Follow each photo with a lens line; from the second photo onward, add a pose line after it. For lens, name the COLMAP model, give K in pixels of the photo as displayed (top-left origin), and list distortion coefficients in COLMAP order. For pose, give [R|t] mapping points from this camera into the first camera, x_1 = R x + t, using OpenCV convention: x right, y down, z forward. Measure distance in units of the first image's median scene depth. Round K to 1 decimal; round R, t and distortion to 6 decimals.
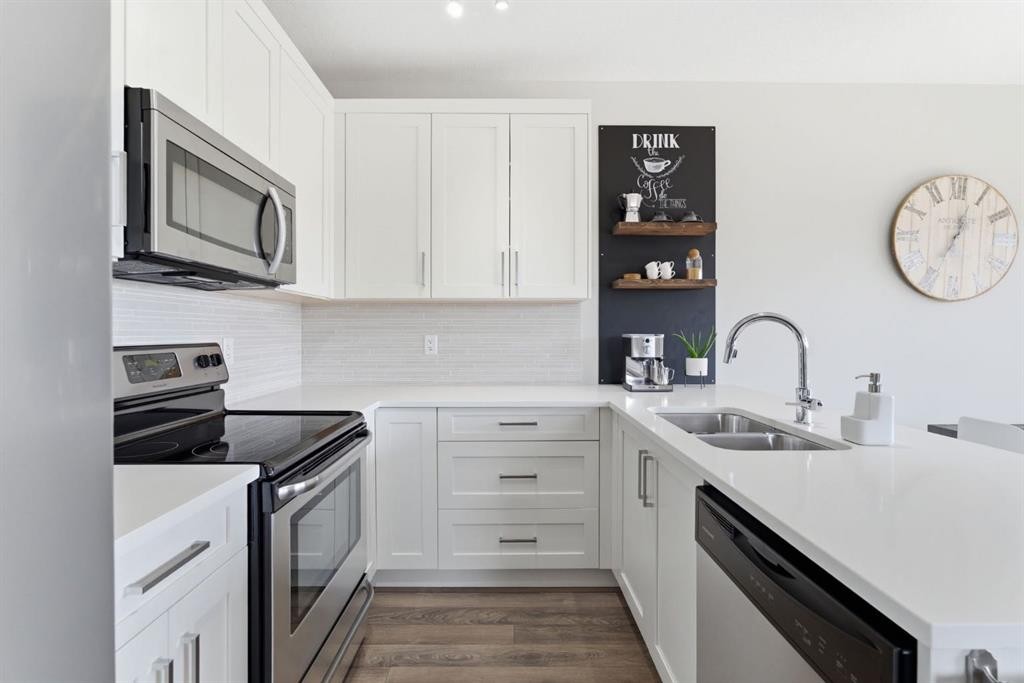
lens RADIAL K [[463.7, 0, 511.5], [0, 463.7, 330.7], [0, 0, 1]] dist [-0.013973, 0.004908]
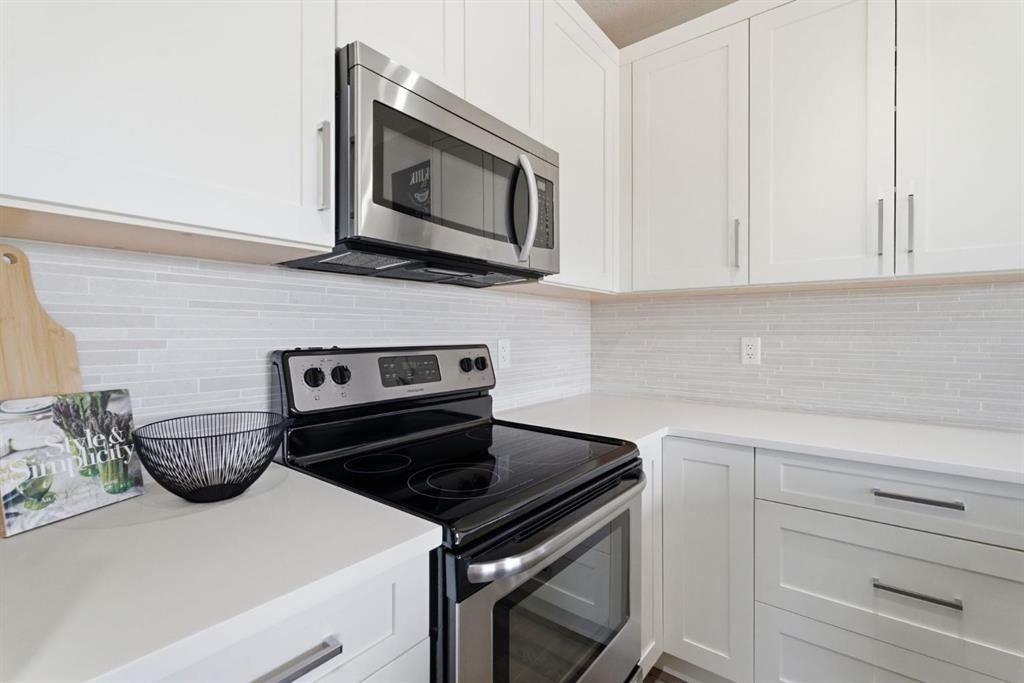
lens RADIAL K [[463.7, 0, 510.3], [0, 463.7, 335.2], [0, 0, 1]] dist [-0.013973, 0.004908]
pose [[0.778565, 0.005291, -0.627541, -0.017011], [-0.000116, 0.999966, 0.008287, 0.000418], [0.627563, -0.006380, 0.778539, 0.236658]]
